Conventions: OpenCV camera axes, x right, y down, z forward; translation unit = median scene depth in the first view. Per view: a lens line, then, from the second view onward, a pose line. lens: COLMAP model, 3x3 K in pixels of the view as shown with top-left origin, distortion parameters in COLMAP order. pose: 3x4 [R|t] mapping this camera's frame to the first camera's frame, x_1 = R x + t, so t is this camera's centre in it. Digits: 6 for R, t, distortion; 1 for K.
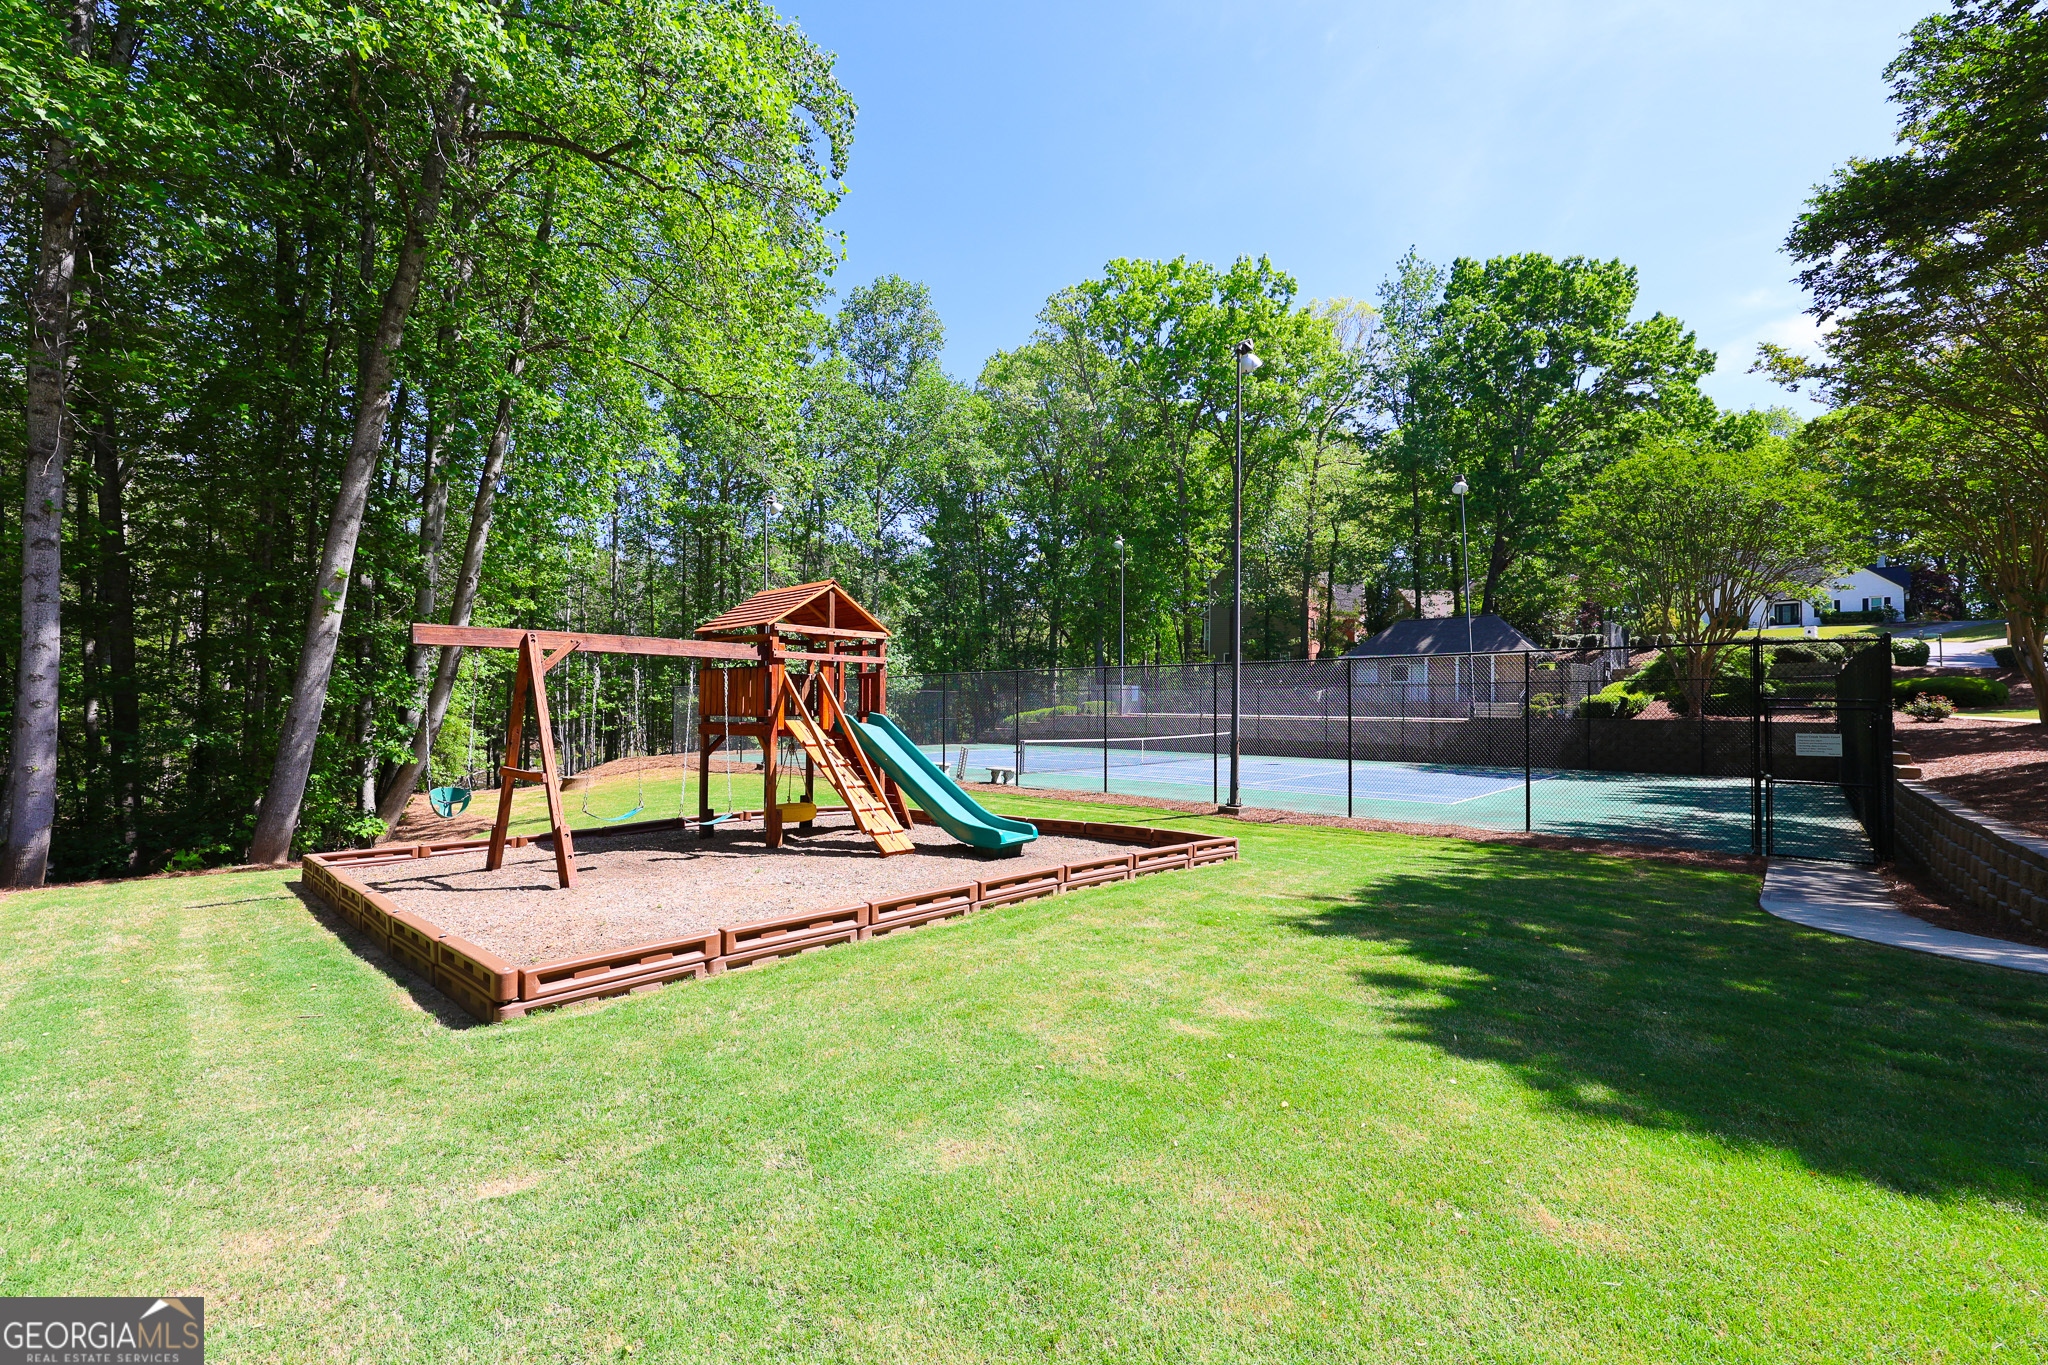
lens RADIAL K [[829.9, 0, 1026.9], [0, 829.9, 688.9], [0, 0, 1]] dist [0.006510, 0.000325]
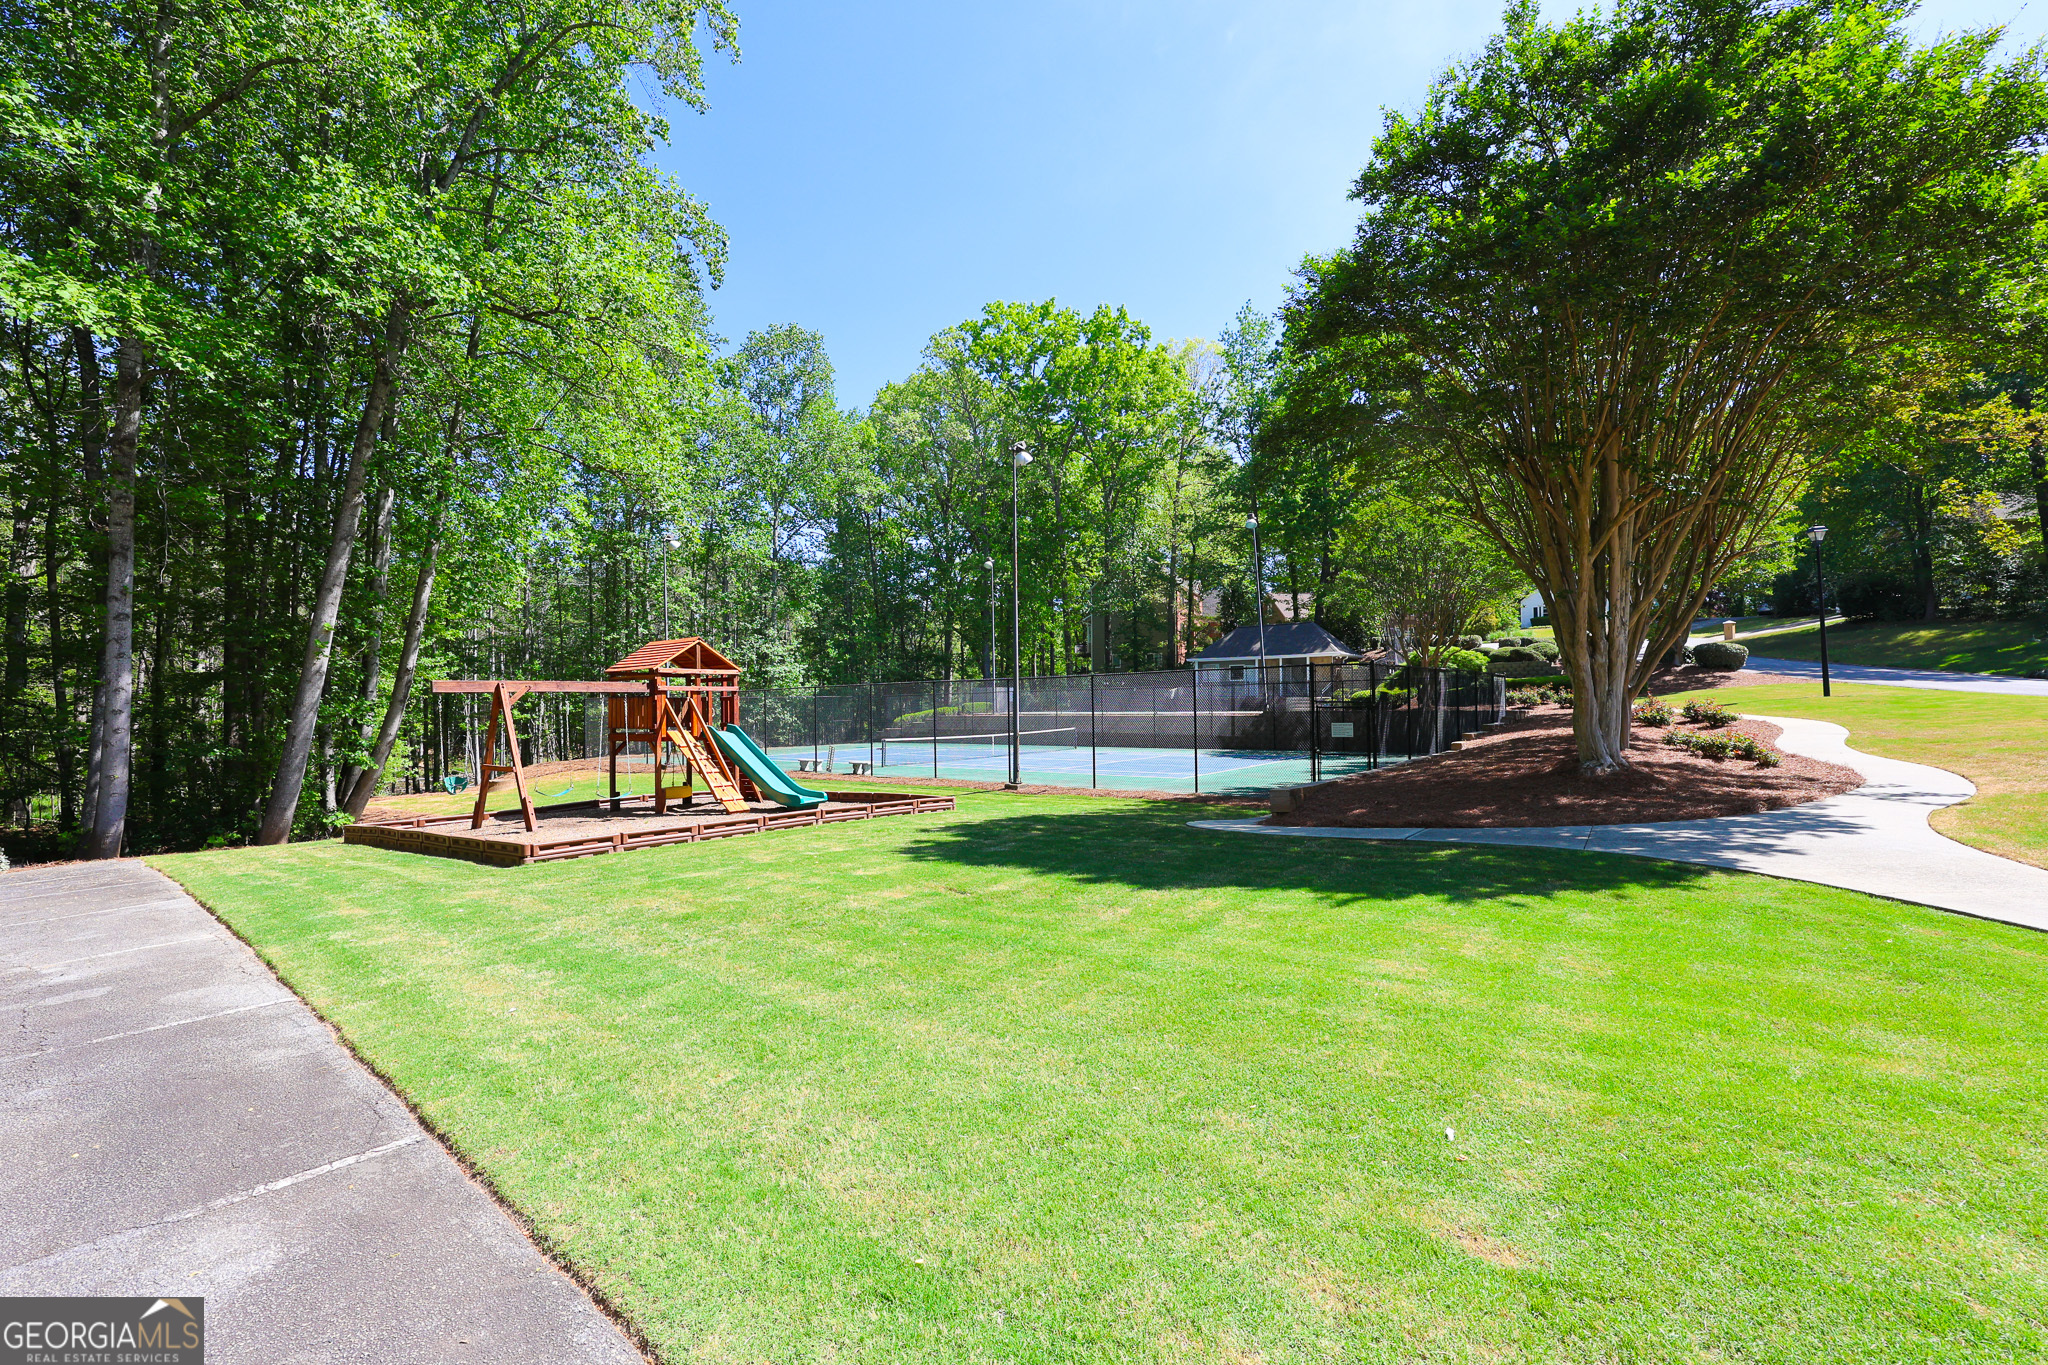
lens RADIAL K [[830.2, 0, 1023.6], [0, 830.2, 686.4], [0, 0, 1]] dist [0.002655, 0.000522]
pose [[0.995981, -0.018620, 0.087607, 0.060132], [0.018527, 0.999827, 0.001874, -0.008919], [-0.087627, -0.000243, 0.996153, -0.151532]]
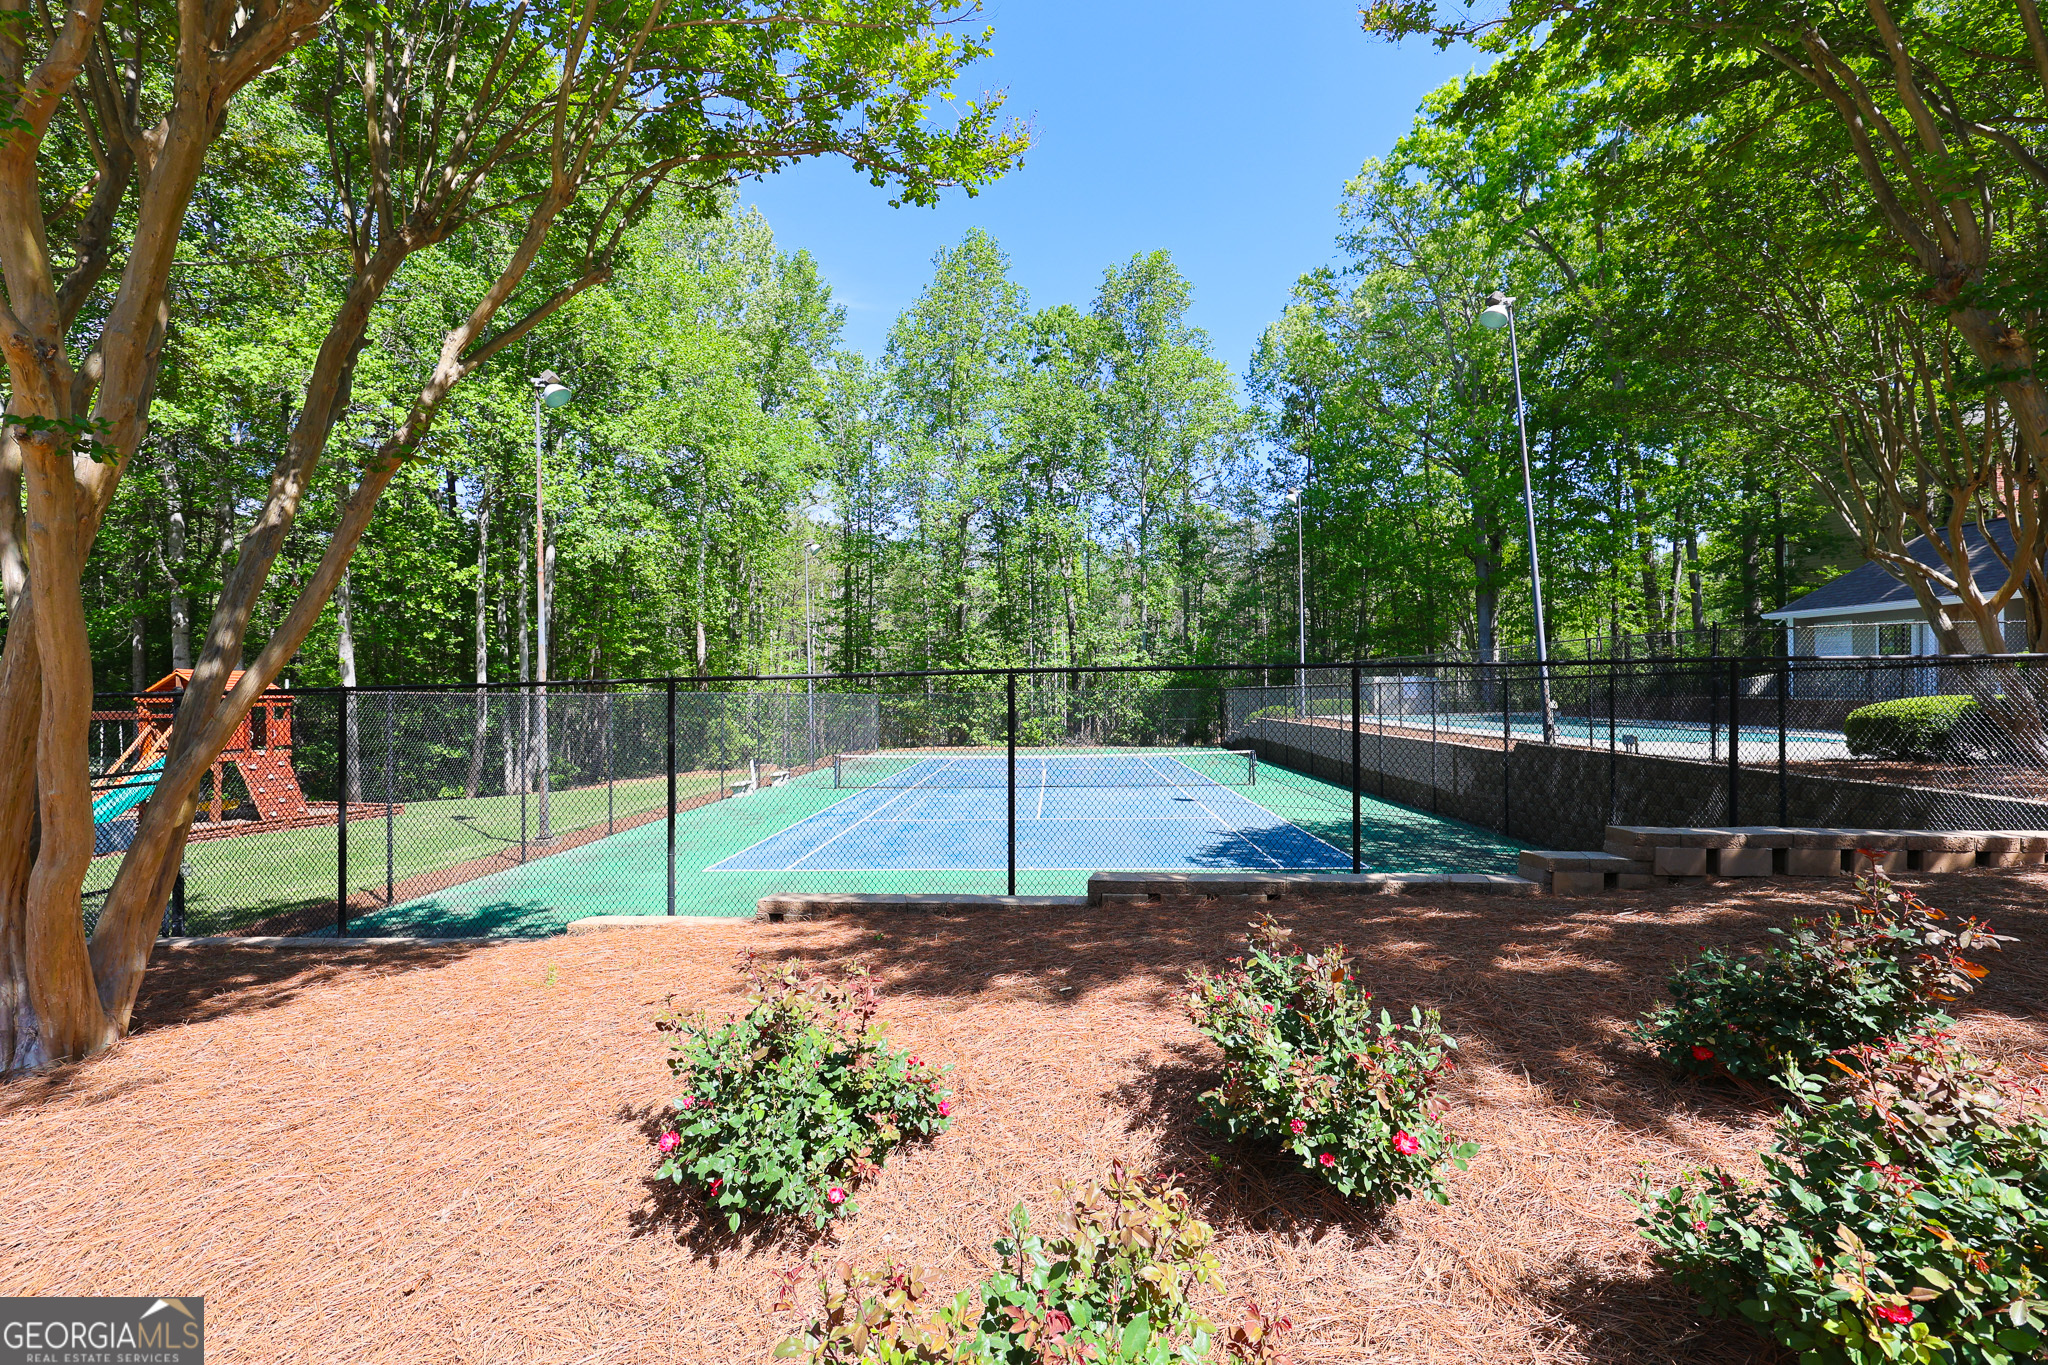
lens RADIAL K [[845.3, 0, 1034.5], [0, 845.3, 683.2], [0, 0, 1]] dist [0.000585, 0.000090]
pose [[0.657464, -0.018423, -0.753261, 0.603955], [0.030774, 0.999523, 0.002414, -0.014318], [0.752858, -0.024768, 0.657717, 0.325943]]
